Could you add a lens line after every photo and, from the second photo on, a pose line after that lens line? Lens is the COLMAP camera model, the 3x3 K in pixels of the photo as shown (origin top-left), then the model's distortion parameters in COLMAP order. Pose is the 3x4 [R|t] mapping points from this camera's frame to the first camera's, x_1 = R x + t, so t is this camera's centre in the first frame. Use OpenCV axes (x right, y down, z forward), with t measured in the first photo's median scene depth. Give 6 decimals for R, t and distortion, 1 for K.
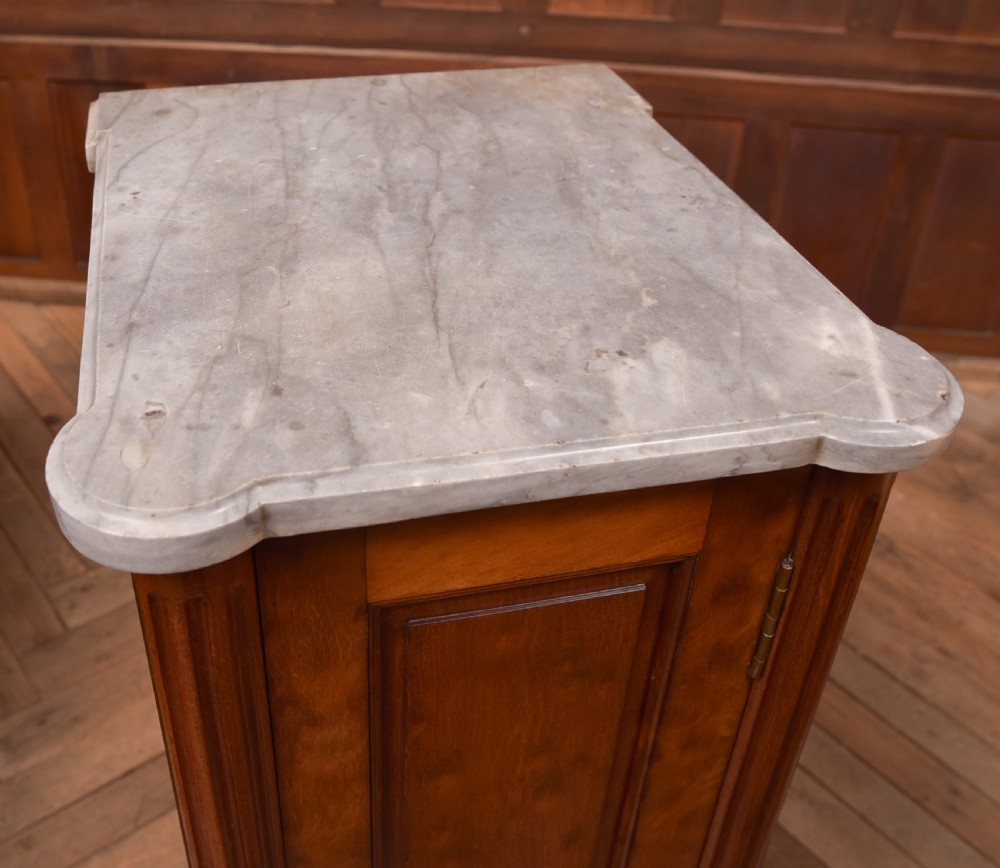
lens RADIAL K [[1083.3, 0, 389.8], [0, 1083.3, 342.7], [0, 0, 1]] dist [-0.092479, 0.000000]
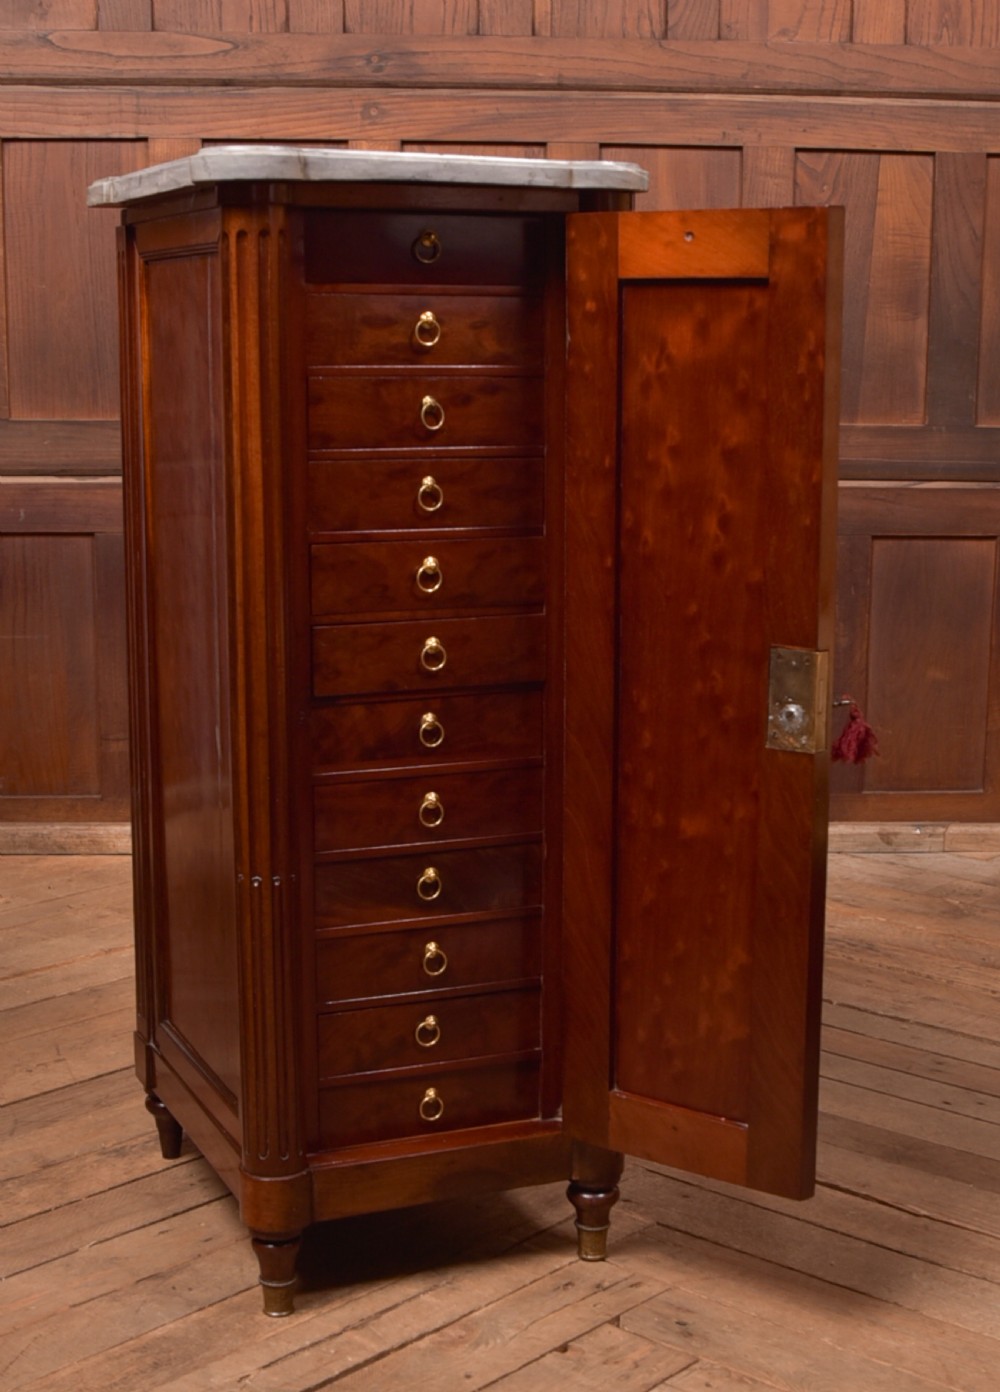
lens RADIAL K [[2166.5, 0, 489.0], [0, 2166.5, 767.9], [0, 0, 1]] dist [-0.095393, 0.000000]
pose [[0.981148, -0.038112, 0.189463, -0.507809], [0.104590, 0.929100, -0.354730, 2.339669], [-0.162511, 0.367859, 0.915571, -2.069091]]
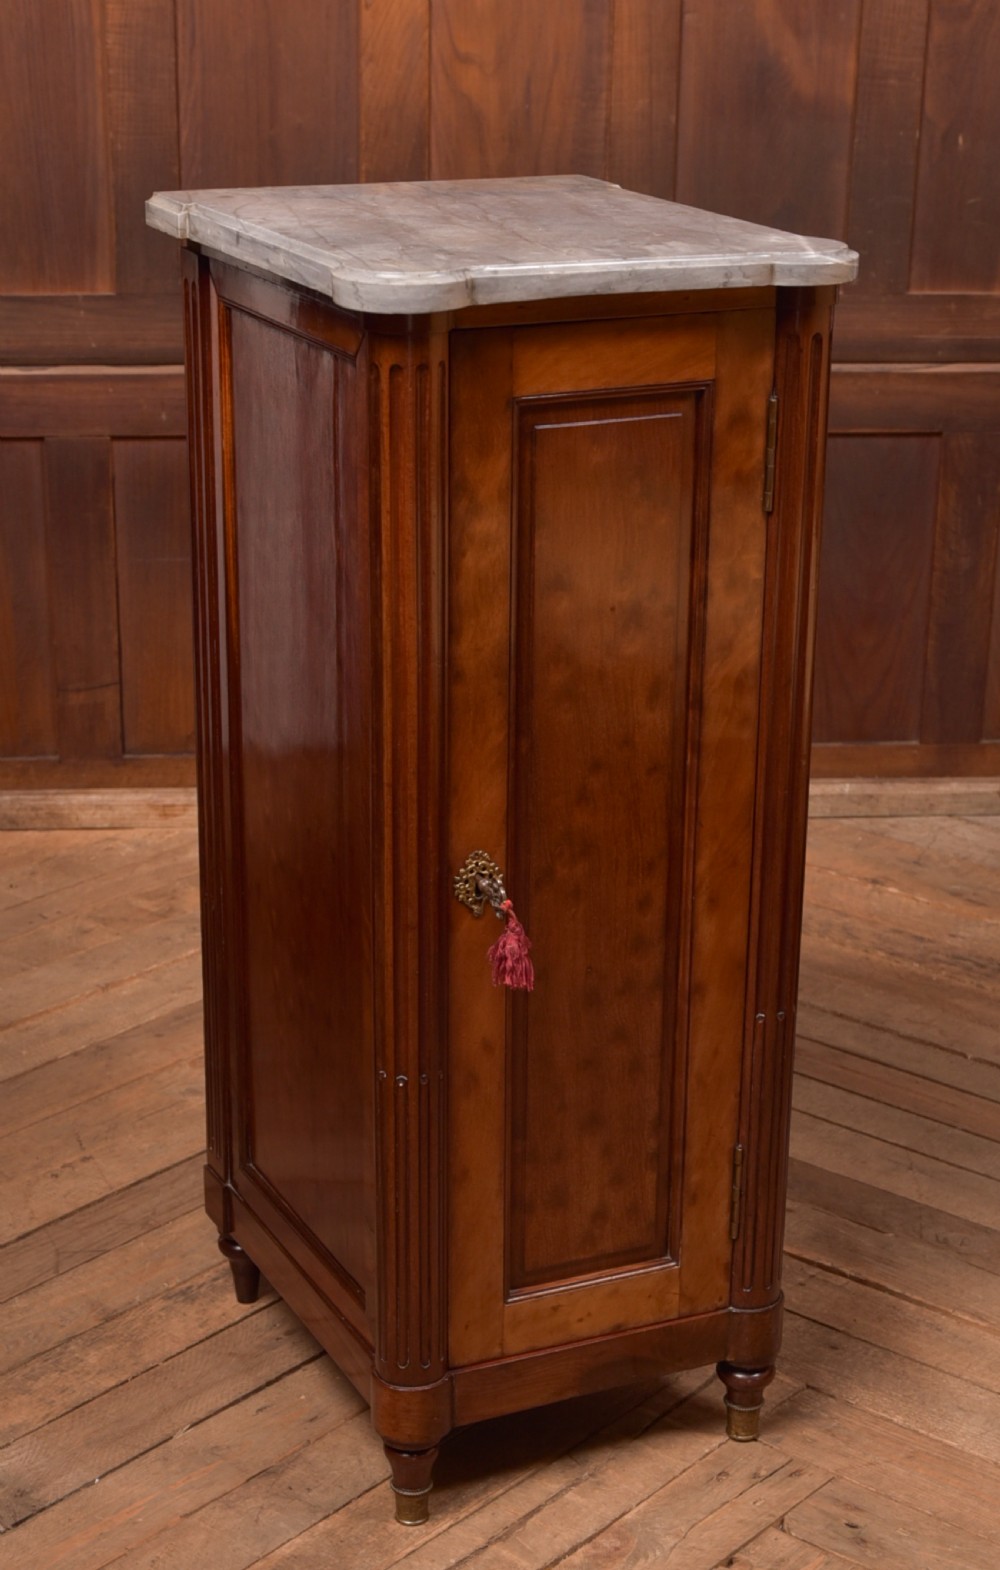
lens RADIAL K [[2827.0, 0, 462.3], [0, 2827.0, 1011.4], [0, 0, 1]] dist [-0.022931, 0.000000]
pose [[0.973981, -0.085359, 0.209941, -1.020270], [0.118752, 0.981224, -0.151976, 1.717067], [-0.193027, 0.172952, 0.965830, -2.764967]]
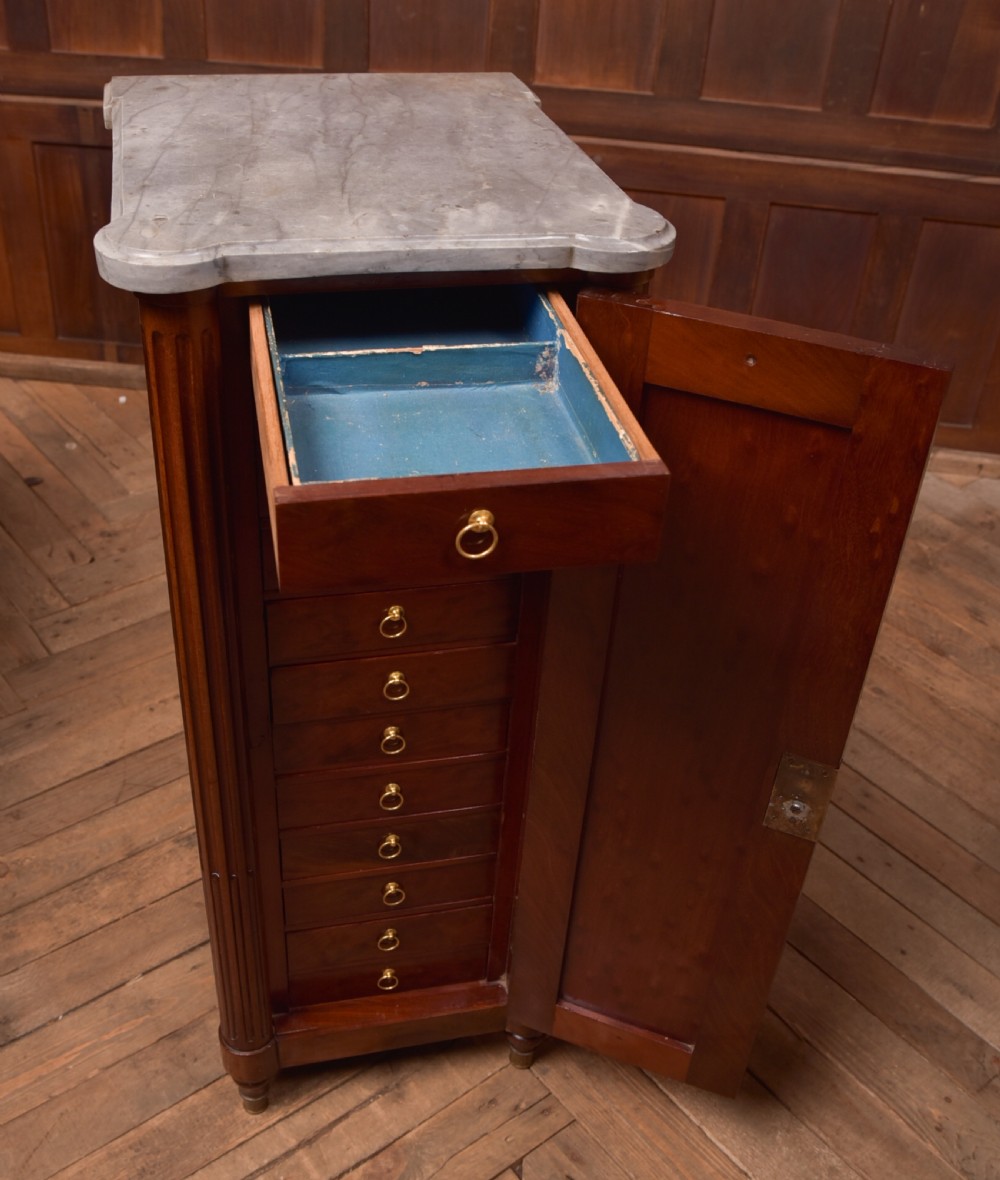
lens RADIAL K [[1274.9, 0, 448.4], [0, 1274.9, 605.1], [0, 0, 1]] dist [-0.079721, 0.000000]
pose [[0.999169, 0.021382, 0.034709, 0.148990], [-0.023255, 0.998243, 0.054501, 0.487926], [-0.033482, -0.055263, 0.997910, -0.862767]]
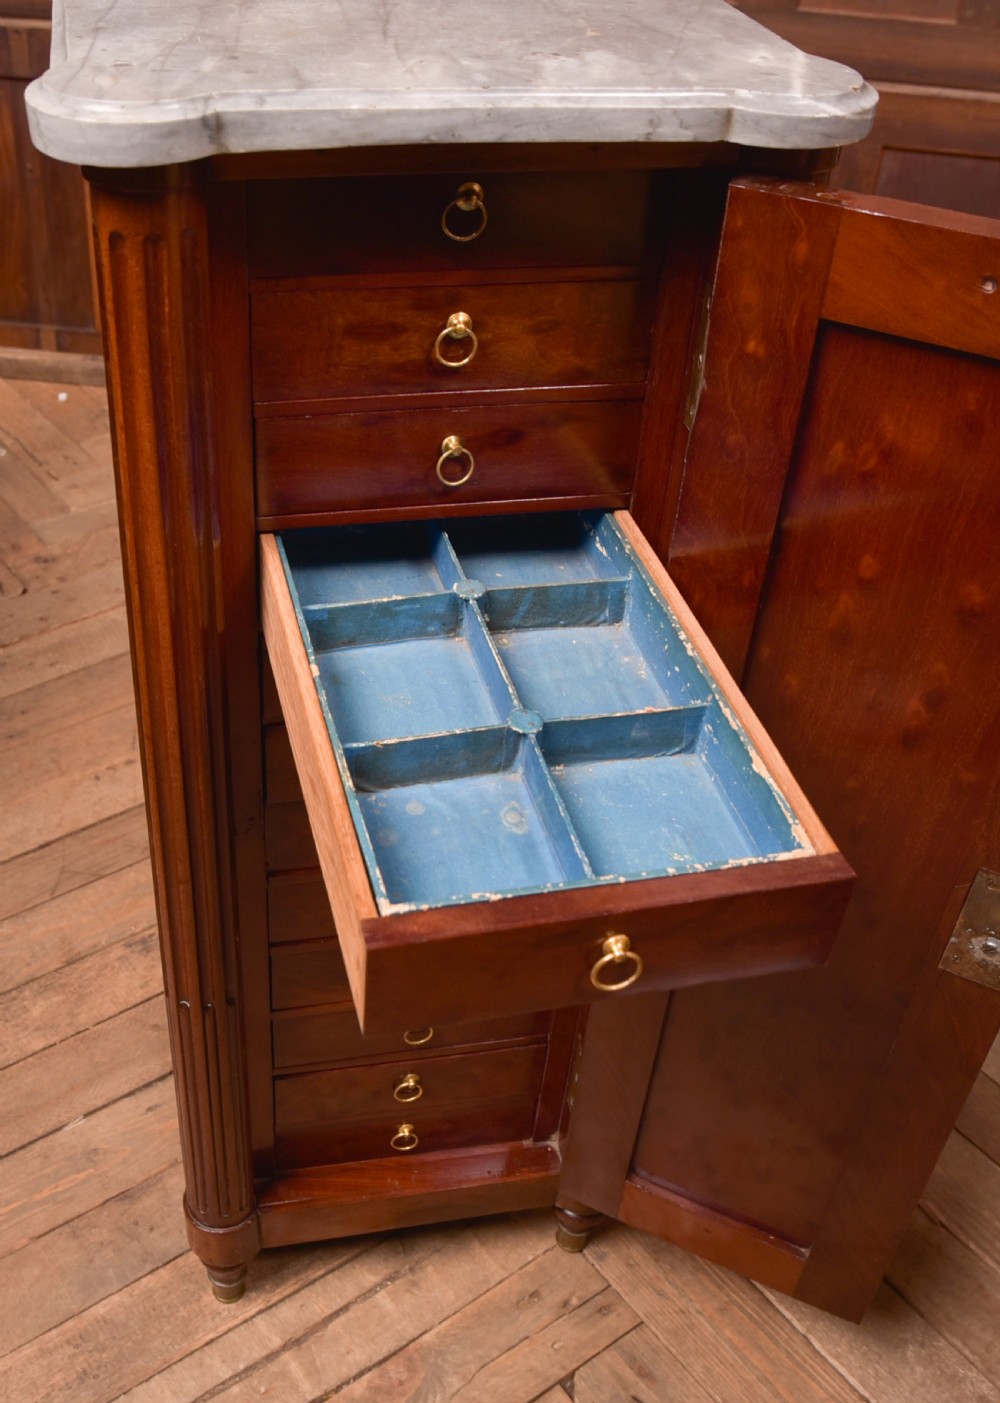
lens RADIAL K [[1467.4, 0, 354.4], [0, 1467.4, 727.1], [0, 0, 1]] dist [-0.077589, 0.000000]
pose [[0.999251, 0.034862, -0.016768, 0.062611], [-0.032975, 0.994232, 0.102051, 0.532569], [0.020230, -0.101422, 0.994638, -0.488040]]
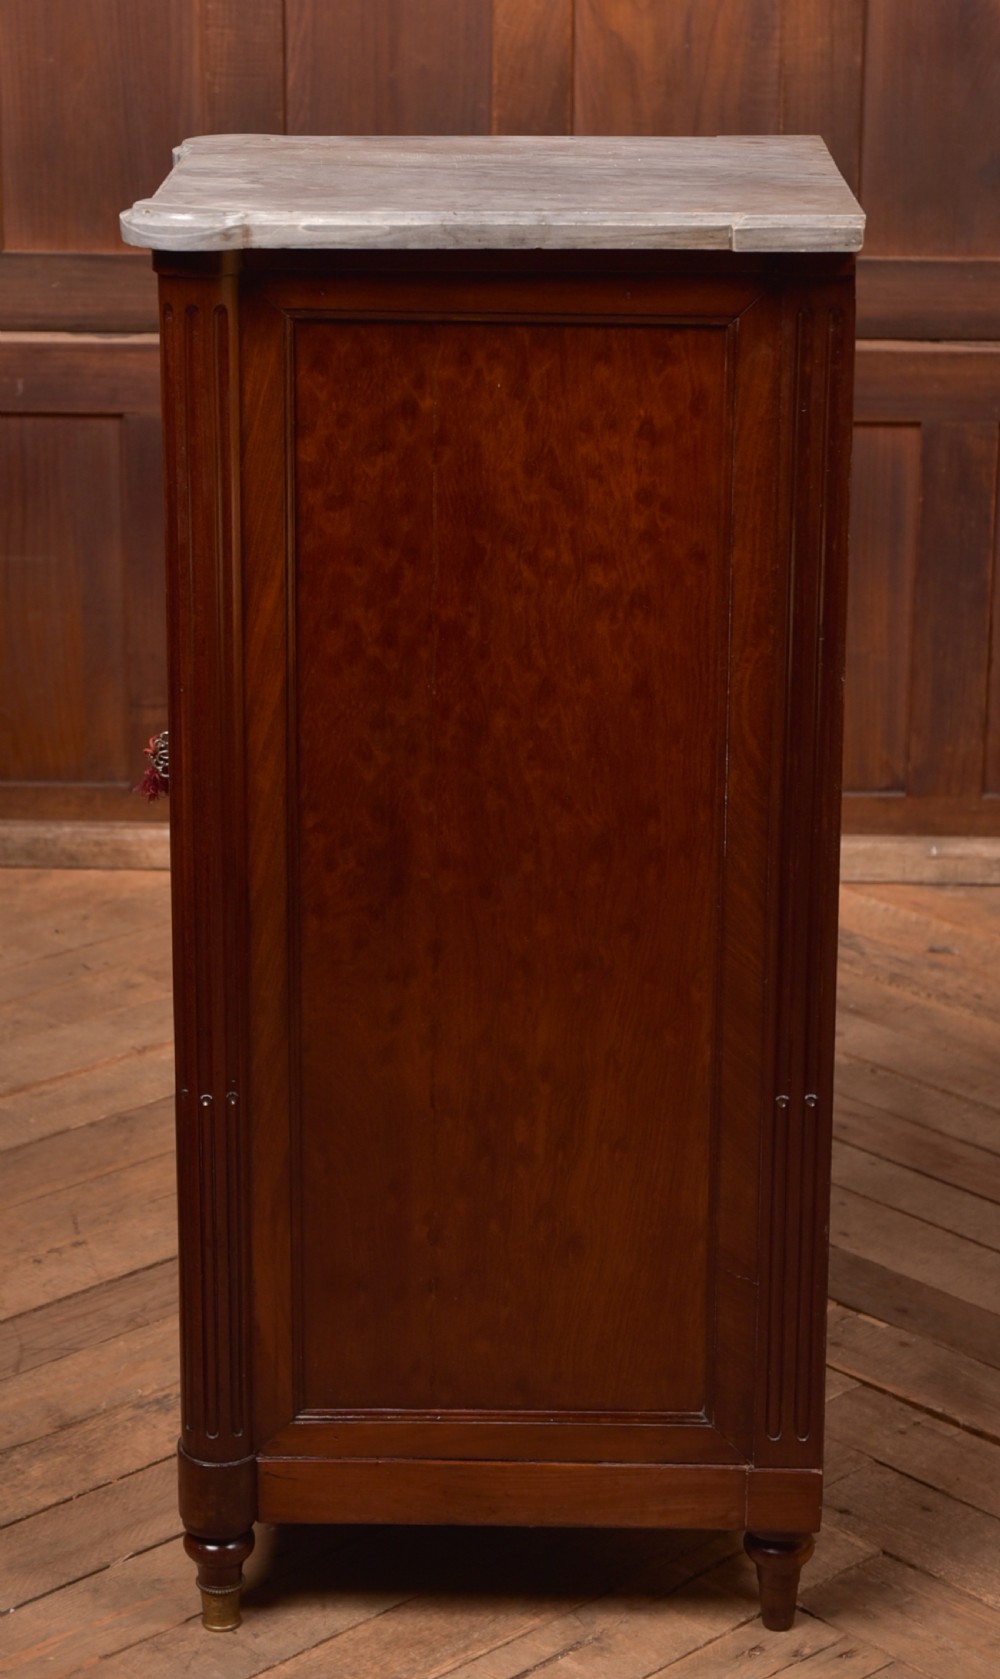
lens RADIAL K [[3576.6, 0, 391.7], [0, 3576.6, 636.5], [0, 0, 1]] dist [0.089509, 0.000000]
pose [[0.995175, -0.030573, 0.093230, -0.575035], [0.057752, 0.950693, -0.304710, 1.978957], [-0.079317, 0.308624, 0.947871, -3.271648]]
